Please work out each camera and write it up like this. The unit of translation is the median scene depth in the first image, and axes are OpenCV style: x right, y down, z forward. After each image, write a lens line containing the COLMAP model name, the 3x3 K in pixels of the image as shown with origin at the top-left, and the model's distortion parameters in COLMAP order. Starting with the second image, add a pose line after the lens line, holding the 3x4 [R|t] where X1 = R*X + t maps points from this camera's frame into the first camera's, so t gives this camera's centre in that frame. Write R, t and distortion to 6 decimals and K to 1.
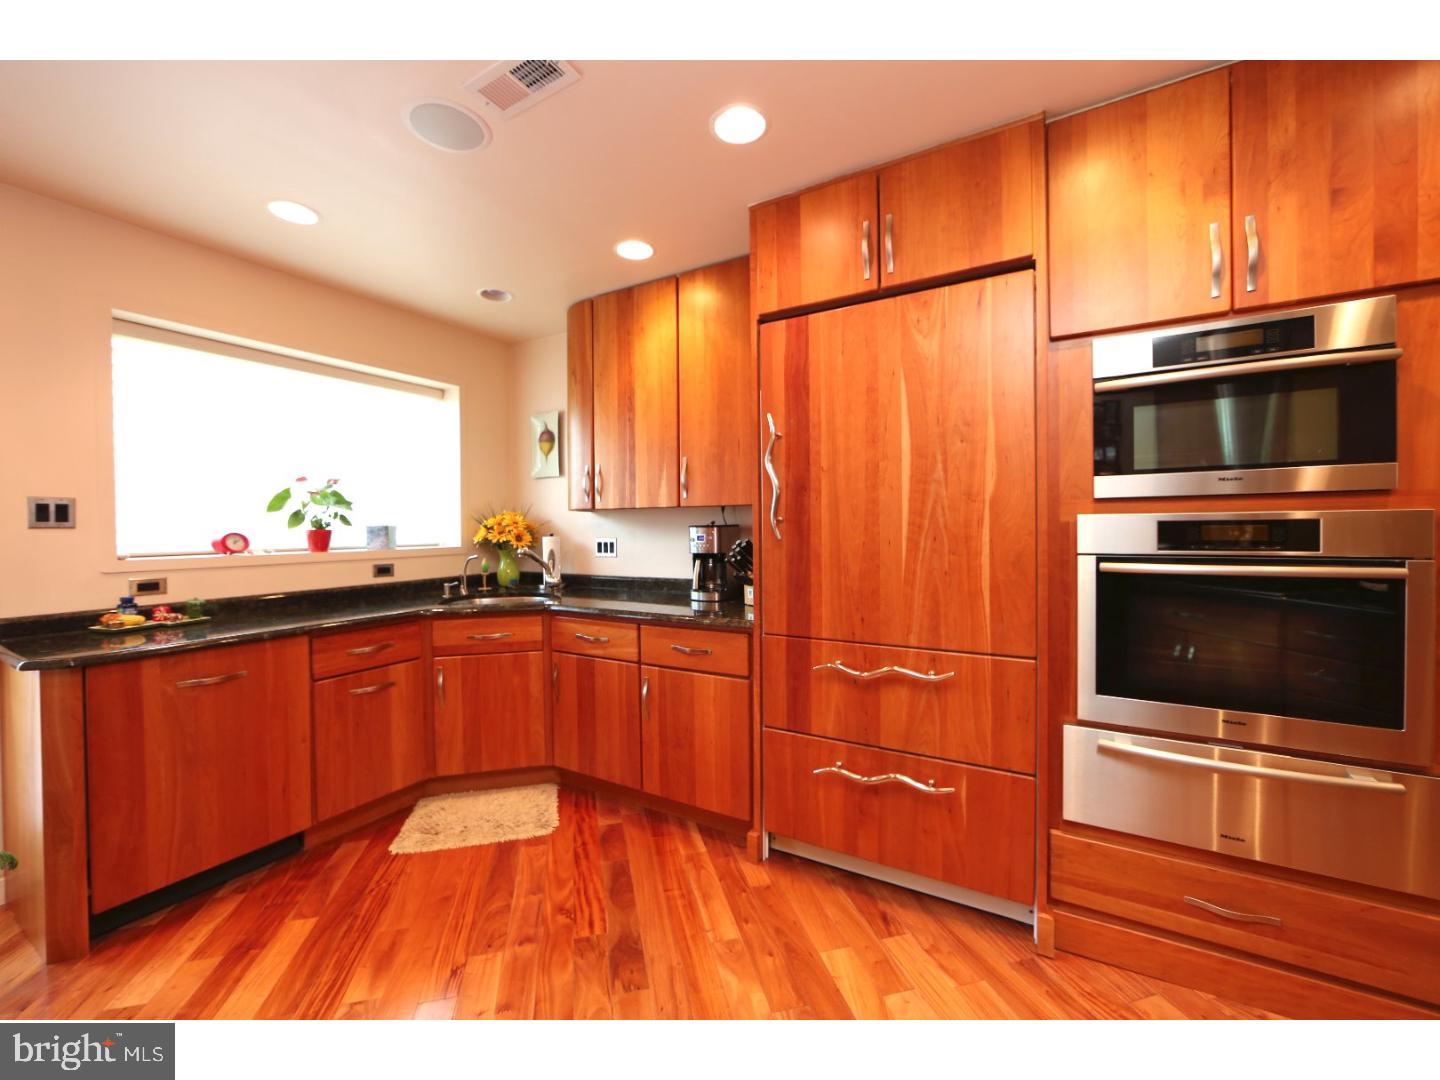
lens RADIAL K [[571.0, 0, 716.6], [0, 571.0, 534.0], [0, 0, 1]] dist [-0.012574, 0.002641]
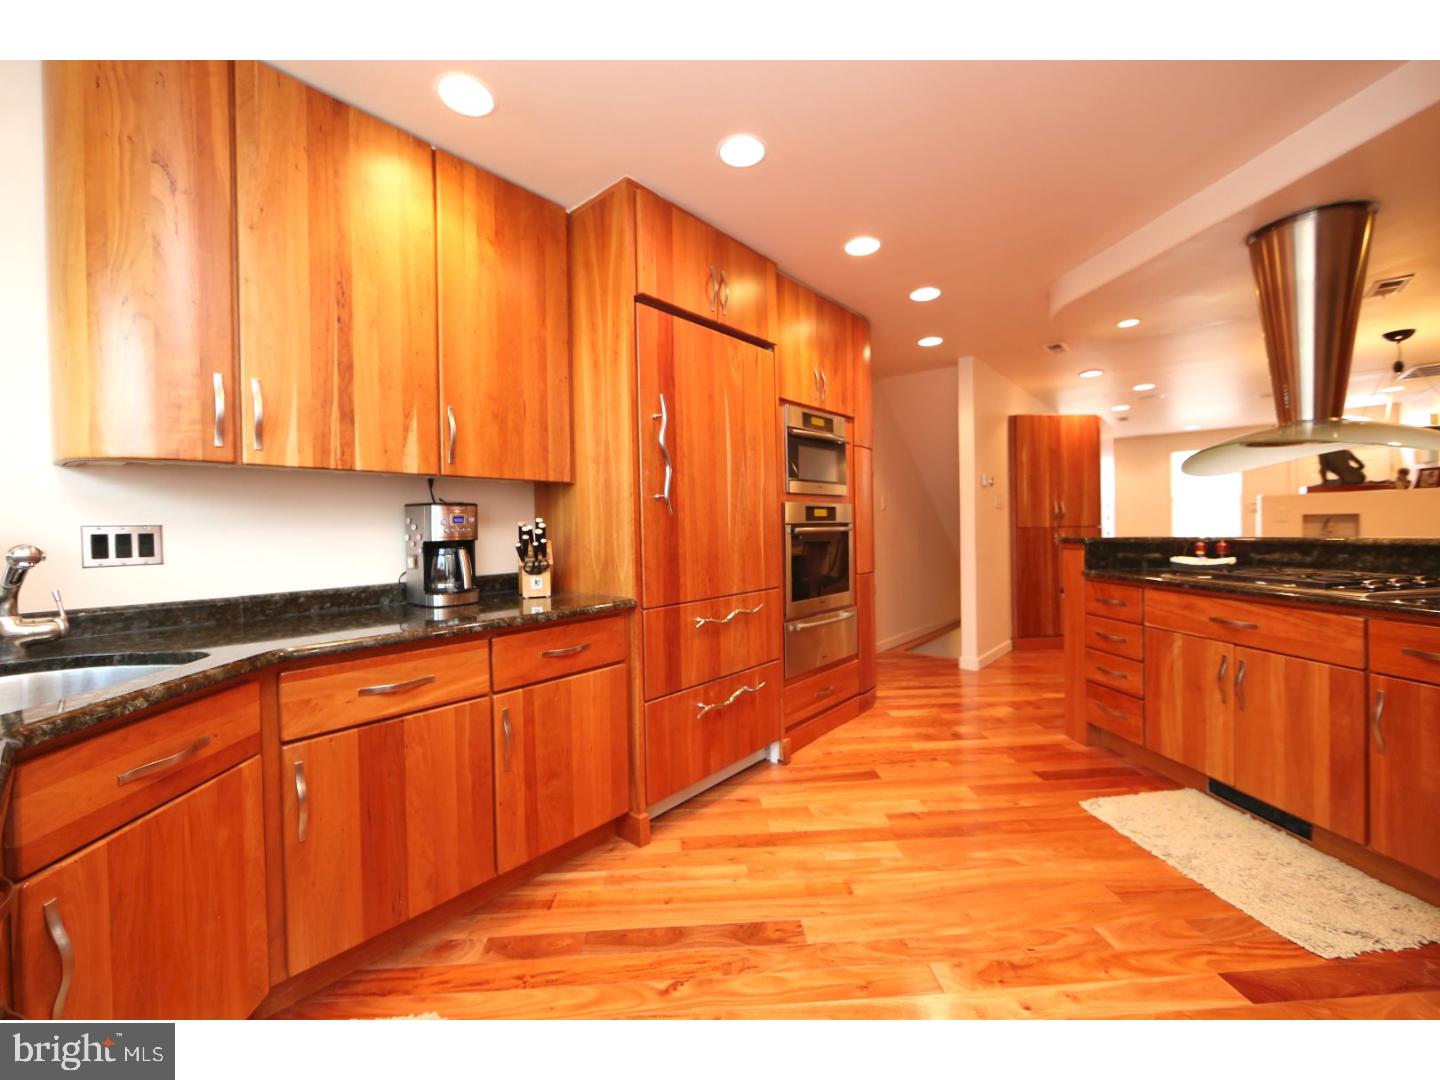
lens RADIAL K [[592.6, 0, 721.8], [0, 592.6, 531.0], [0, 0, 1]] dist [-0.000016, 0.000193]
pose [[0.174197, -0.005131, 0.984697, -0.900306], [0.028934, 0.999581, 0.000090, 0.039246], [-0.984286, 0.028476, 0.174273, 0.662589]]
